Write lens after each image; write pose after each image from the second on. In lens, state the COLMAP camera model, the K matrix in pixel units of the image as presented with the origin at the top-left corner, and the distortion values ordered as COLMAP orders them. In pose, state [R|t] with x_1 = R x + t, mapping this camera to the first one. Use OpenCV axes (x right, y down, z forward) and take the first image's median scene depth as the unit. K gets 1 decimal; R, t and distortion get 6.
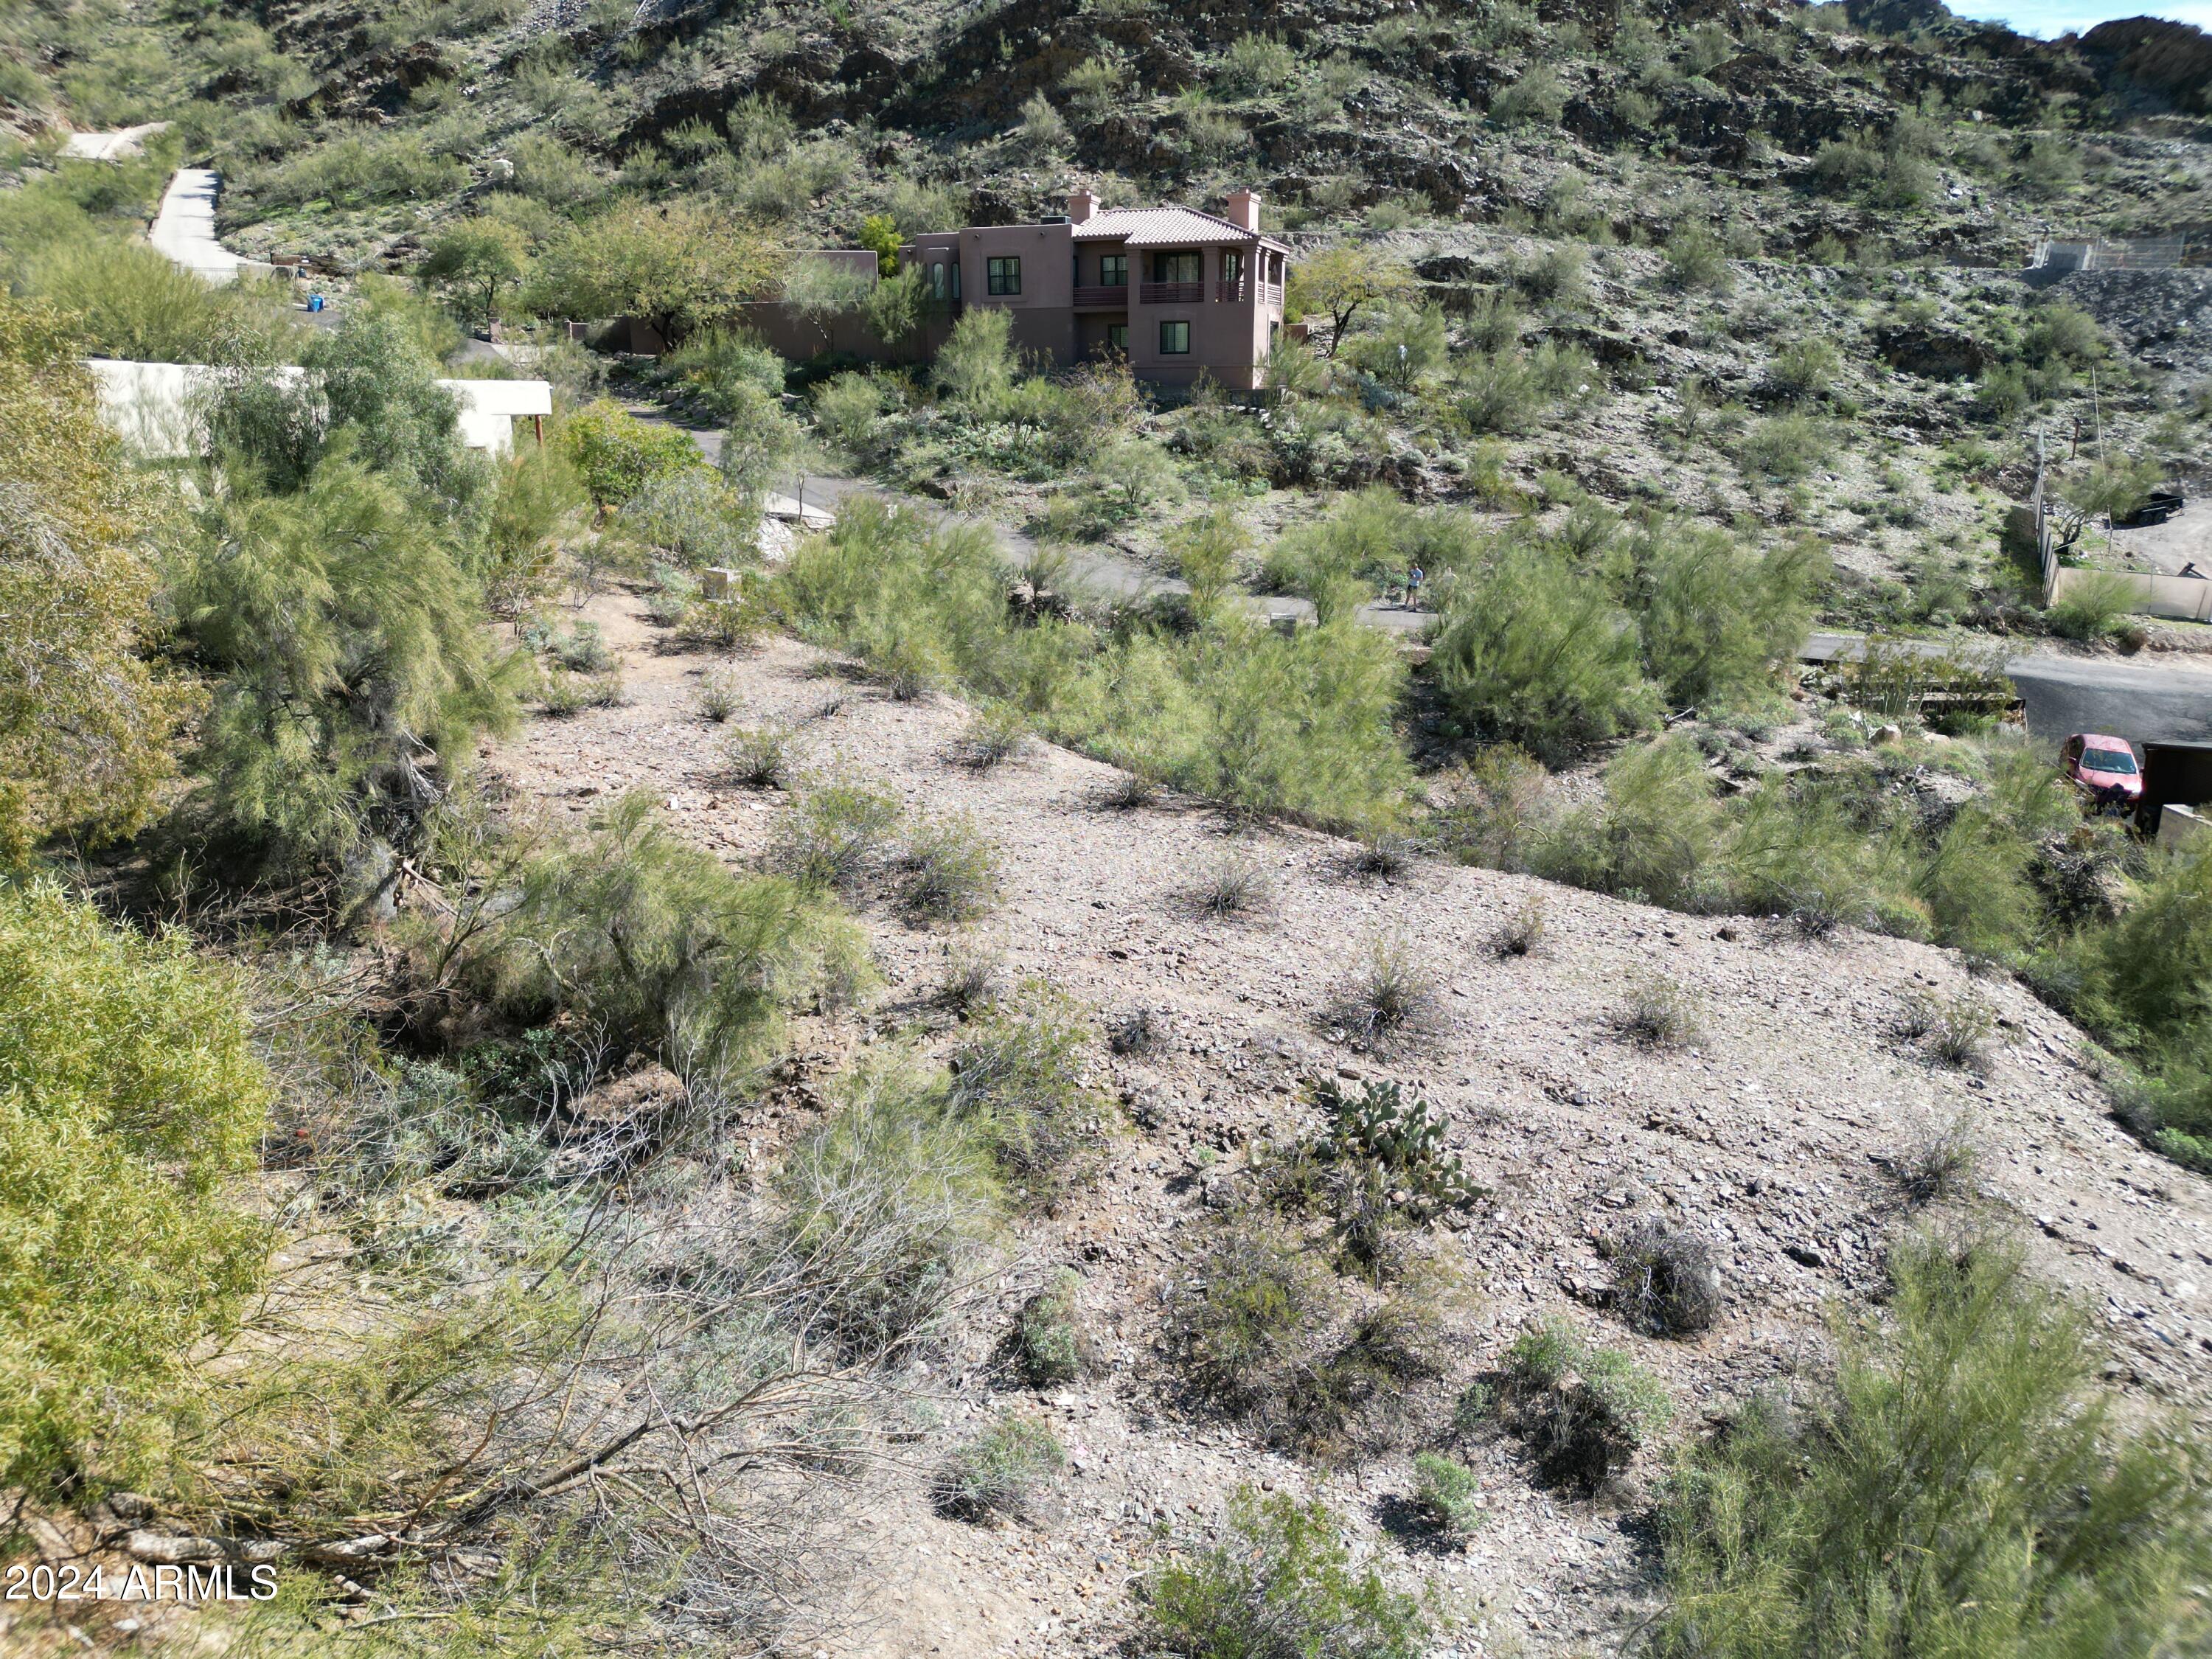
lens RADIAL K [[1560.2, 0, 1106.0], [0, 1560.2, 829.5], [0, 0, 1]] dist [0.057139, -0.055319]
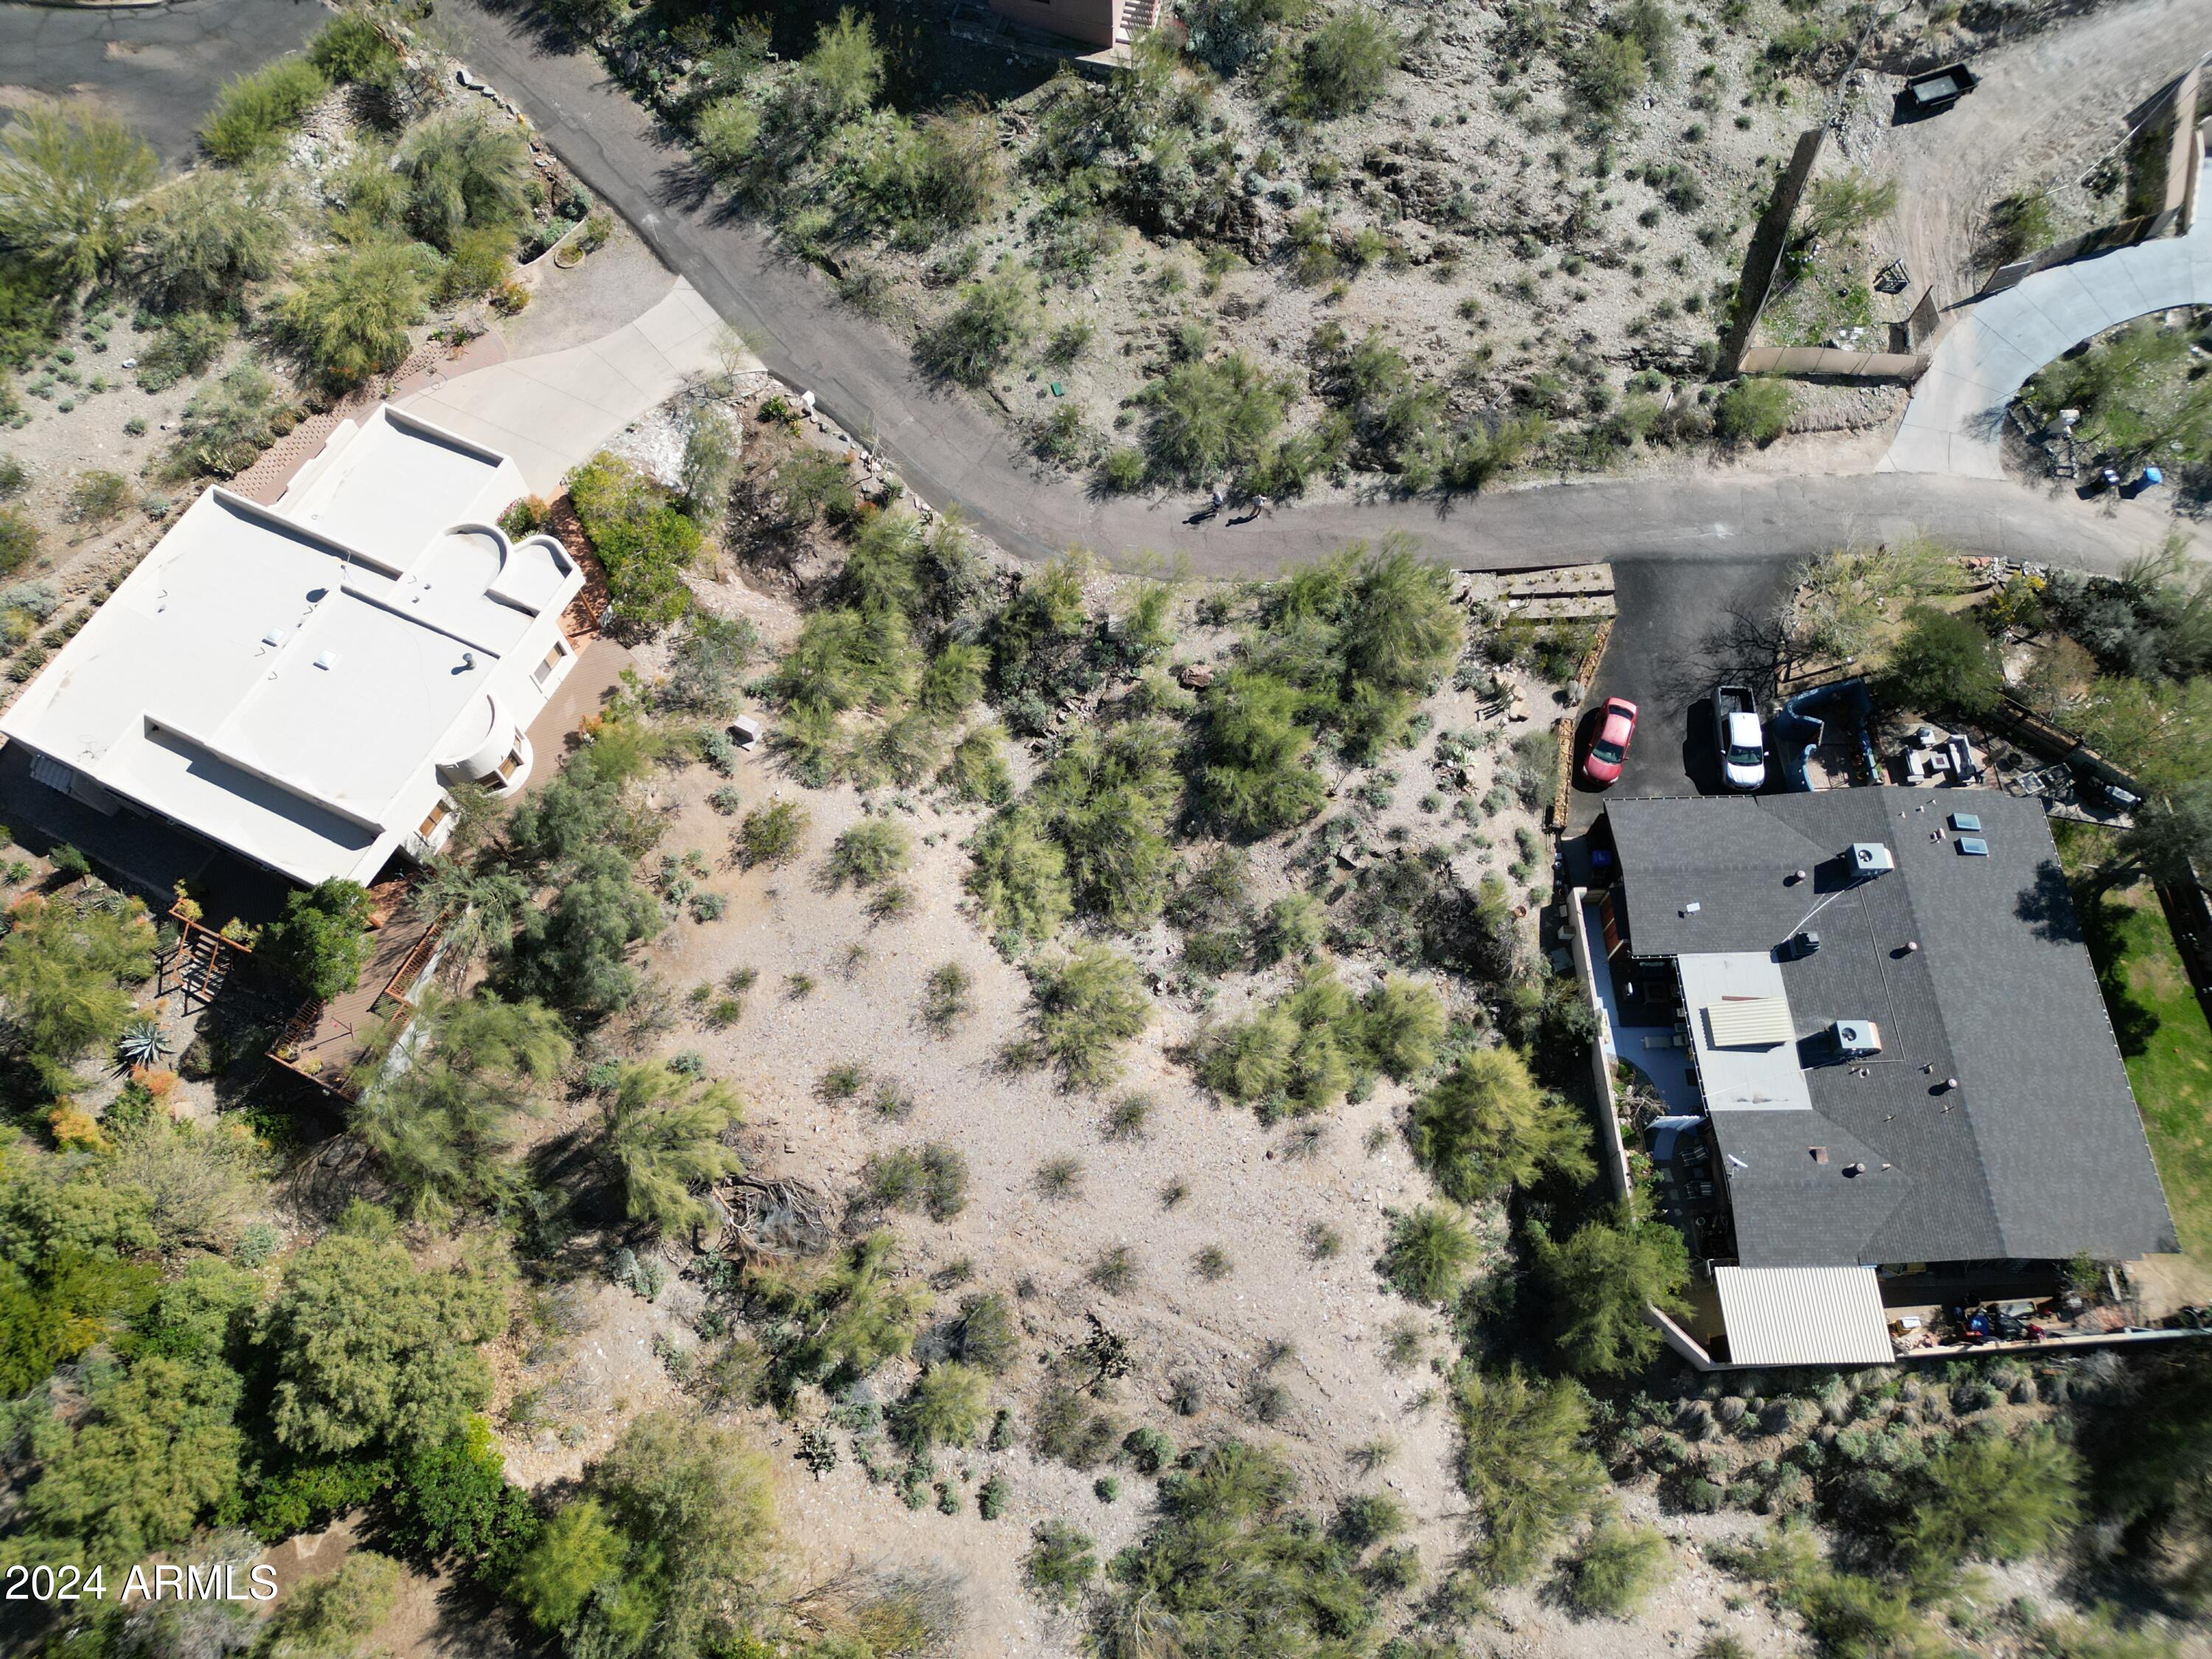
lens RADIAL K [[1554.0, 0, 1105.0], [0, 1554.0, 826.3], [0, 0, 1]] dist [0.075417, -0.080906]
pose [[0.998633, -0.048440, 0.019633, 0.162610], [0.017072, 0.657315, 0.753422, -2.826608], [-0.049401, -0.752057, 0.657244, -0.249726]]
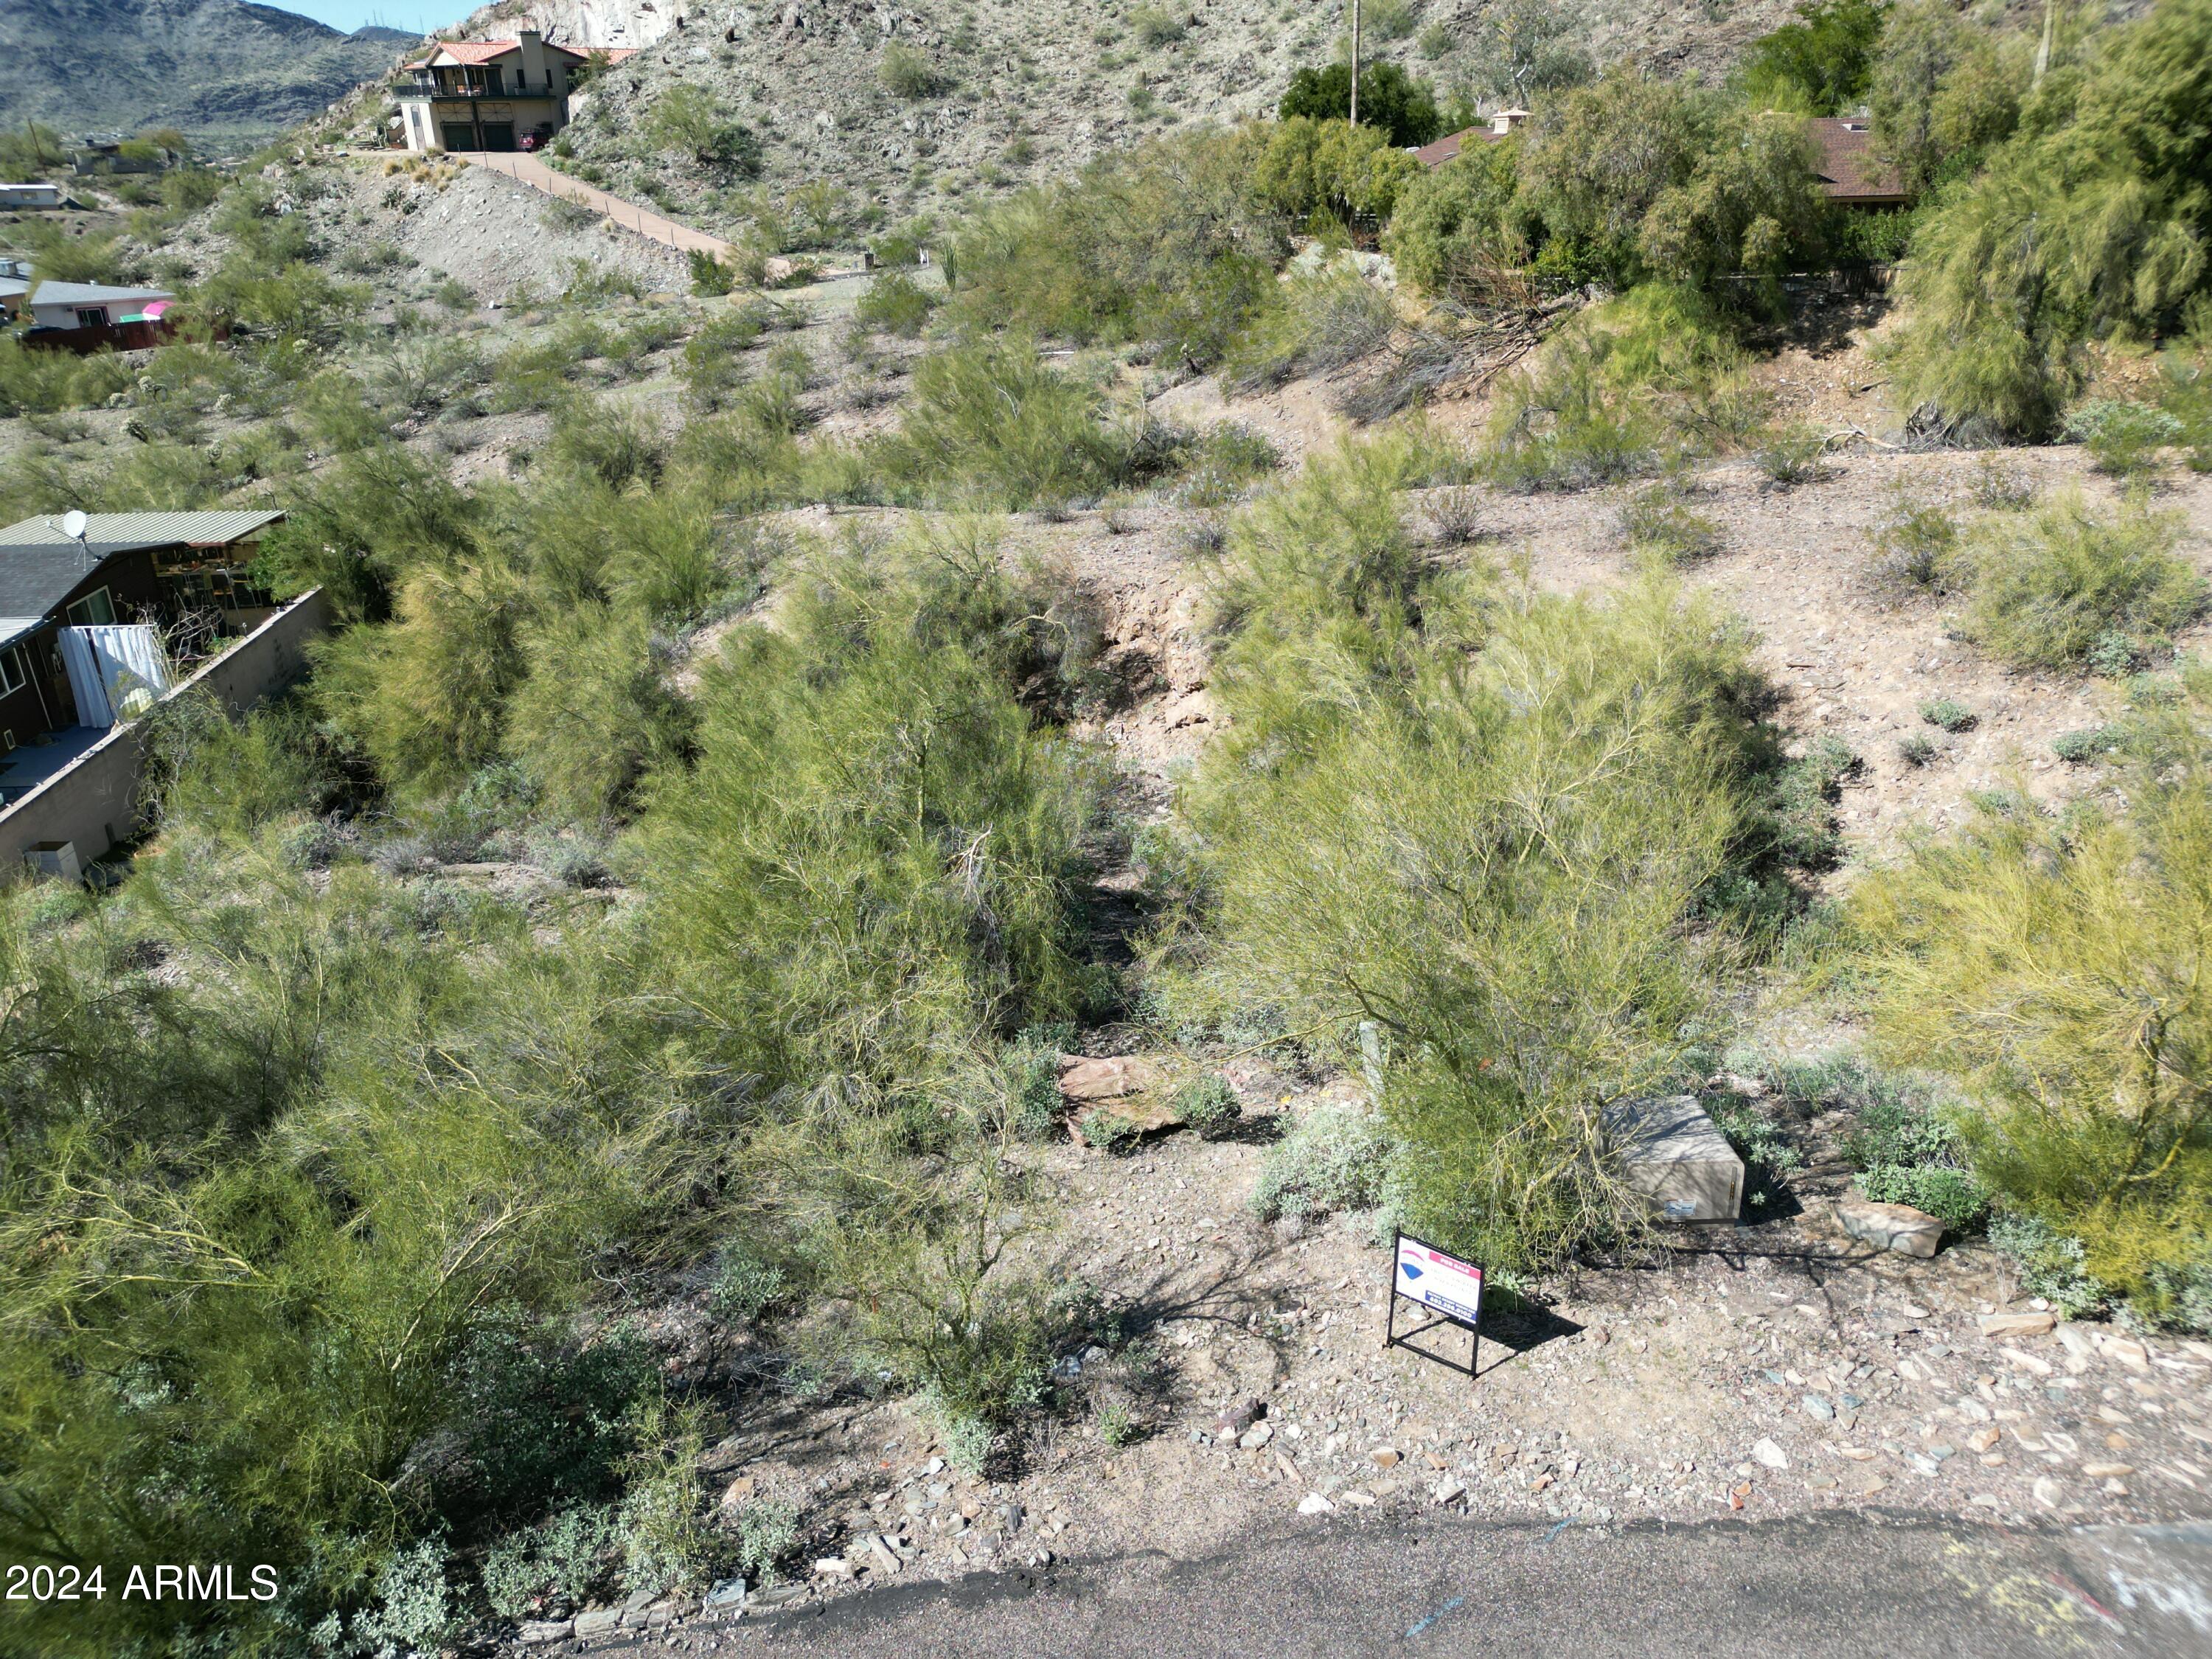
lens RADIAL K [[1560.2, 0, 1106.0], [0, 1560.2, 829.5], [0, 0, 1]] dist [0.057139, -0.055319]
pose [[-0.994212, 0.053803, -0.092994, 0.548176], [-0.018810, 0.765026, 0.643725, -0.820022], [0.105777, 0.641748, -0.759586, 2.903665]]
